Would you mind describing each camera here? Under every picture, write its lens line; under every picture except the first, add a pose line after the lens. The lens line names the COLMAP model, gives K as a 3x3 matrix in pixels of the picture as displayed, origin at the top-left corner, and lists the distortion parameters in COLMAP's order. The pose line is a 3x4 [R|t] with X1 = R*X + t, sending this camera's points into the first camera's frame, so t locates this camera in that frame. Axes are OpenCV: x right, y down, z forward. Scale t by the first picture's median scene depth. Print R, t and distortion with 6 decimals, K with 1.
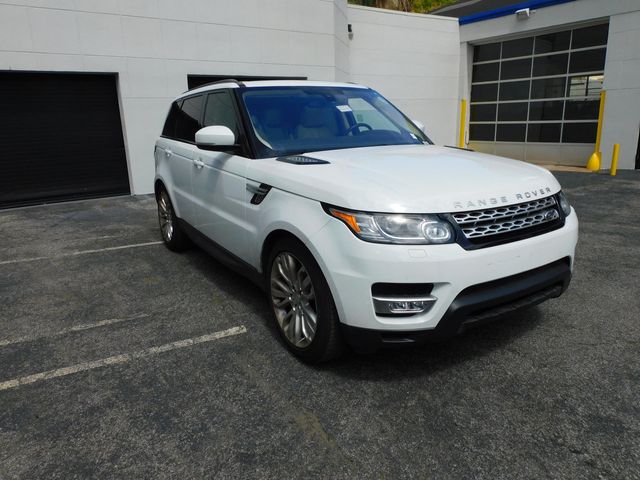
lens RADIAL K [[447.2, 0, 323.5], [0, 447.2, 238.3], [0, 0, 1]] dist [-0.002739, -0.005129]
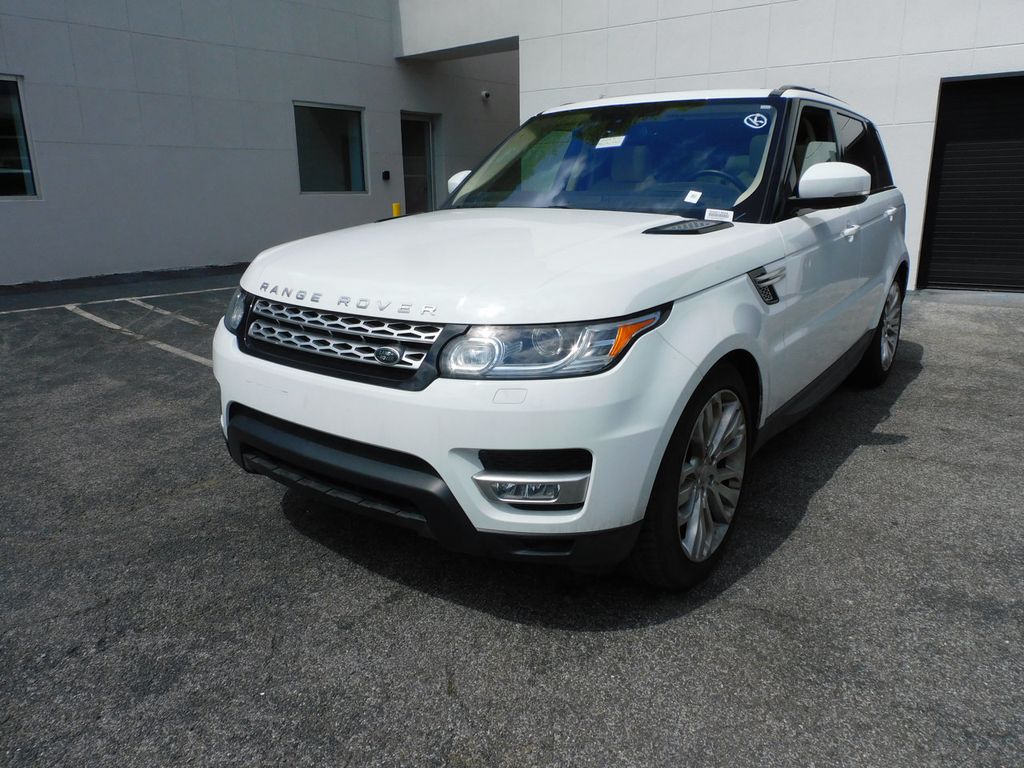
lens RADIAL K [[715.6, 0, 517.6], [0, 715.6, 381.3], [0, 0, 1]] dist [-0.002739, -0.005129]
pose [[0.361458, 0.267805, -0.893101, 1.286060], [-0.237479, 0.952716, 0.189568, -0.209714], [0.901639, 0.143572, 0.407965, 0.816901]]
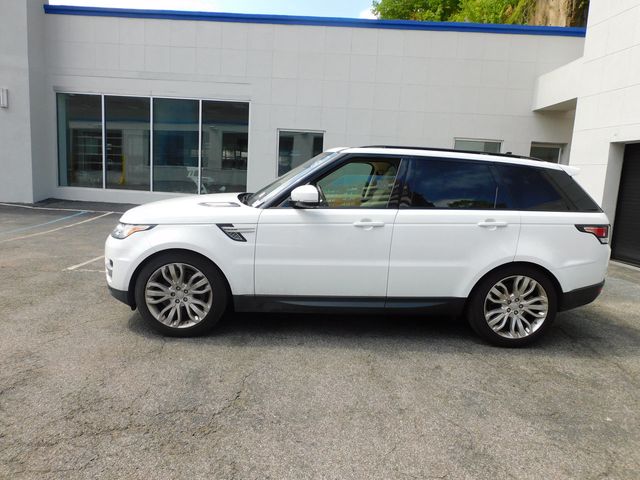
lens RADIAL K [[448.0, 0, 327.0], [0, 448.0, 237.3], [0, 0, 1]] dist [0.000260, -0.010044]
pose [[-0.500775, 0.129365, -0.855856, 1.598210], [-0.259800, 0.920716, 0.291181, -0.726831], [0.825669, 0.368168, -0.427462, 2.422614]]
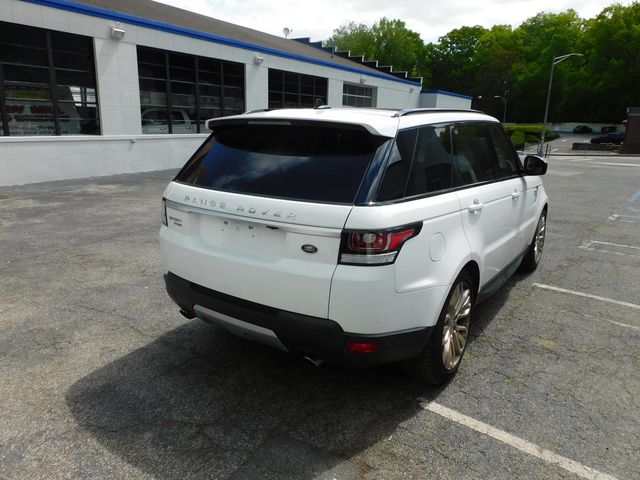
lens RADIAL K [[448.0, 0, 327.0], [0, 448.0, 237.3], [0, 0, 1]] dist [0.000260, -0.010044]
pose [[-0.418953, -0.203901, 0.884818, -1.495644], [0.225369, 0.920617, 0.318861, -0.741109], [-0.879595, 0.332999, -0.339743, 2.608683]]
